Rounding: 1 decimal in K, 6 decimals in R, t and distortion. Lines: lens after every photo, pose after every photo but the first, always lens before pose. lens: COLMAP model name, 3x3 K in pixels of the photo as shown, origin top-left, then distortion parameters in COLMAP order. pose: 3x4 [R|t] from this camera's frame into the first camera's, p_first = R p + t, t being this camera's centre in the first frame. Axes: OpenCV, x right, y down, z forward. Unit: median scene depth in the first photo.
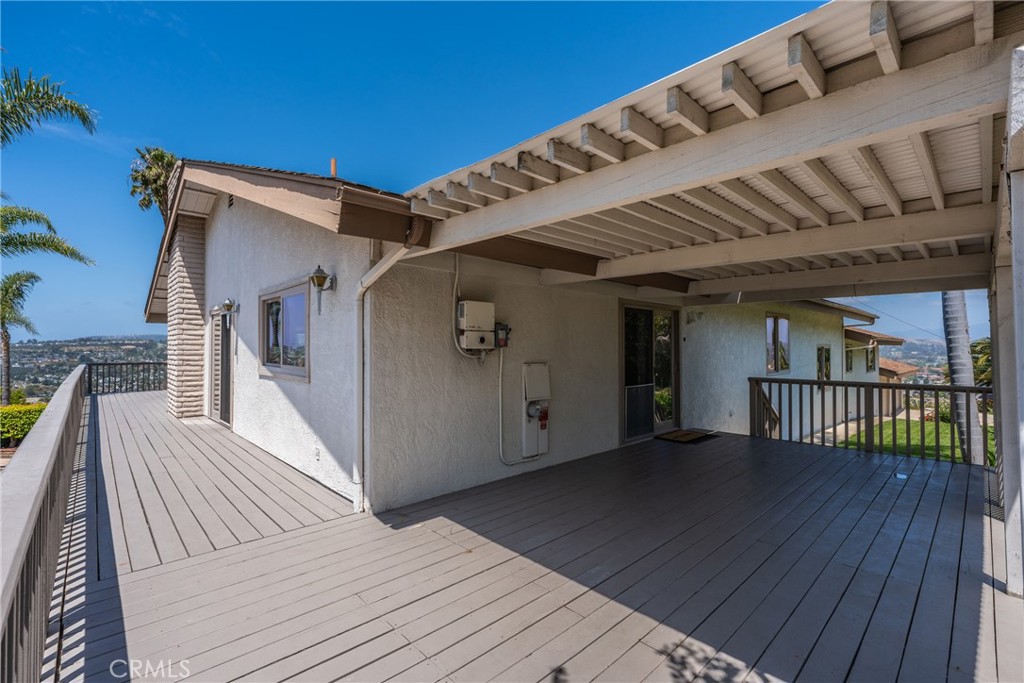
lens RADIAL K [[446.9, 0, 513.8], [0, 446.9, 341.6], [0, 0, 1]] dist [-0.000776, -0.000512]
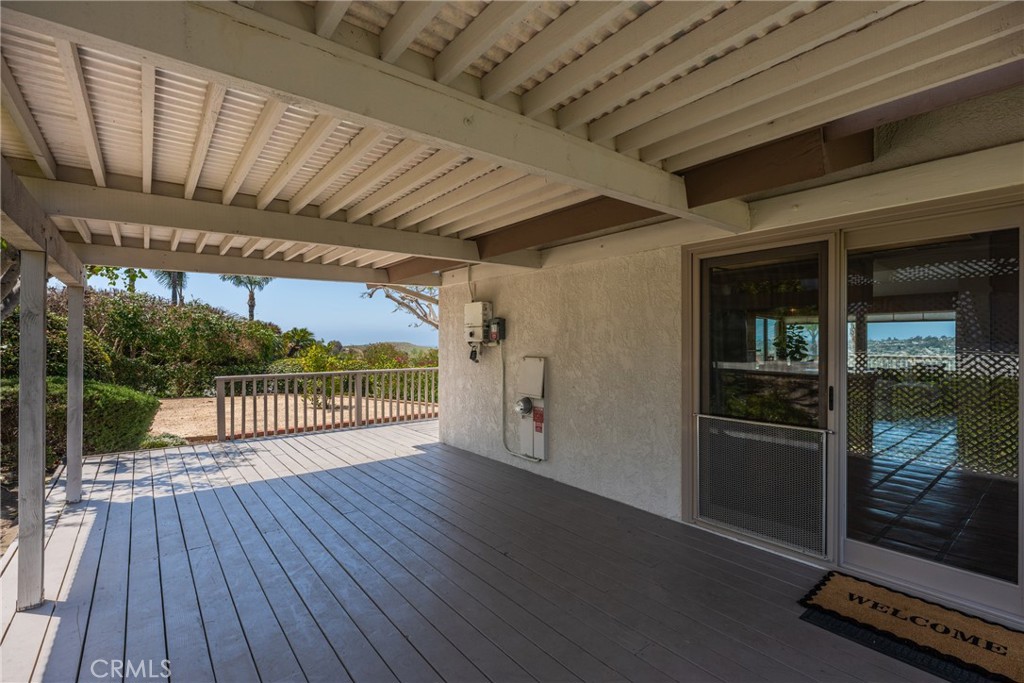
lens RADIAL K [[467.6, 0, 513.6], [0, 467.6, 343.4], [0, 0, 1]] dist [0.001744, 0.000191]
pose [[-0.093111, 0.001123, -0.995655, 1.146019], [0.018537, 0.999828, -0.000606, 0.023095], [0.995483, -0.018513, -0.093116, 1.198155]]
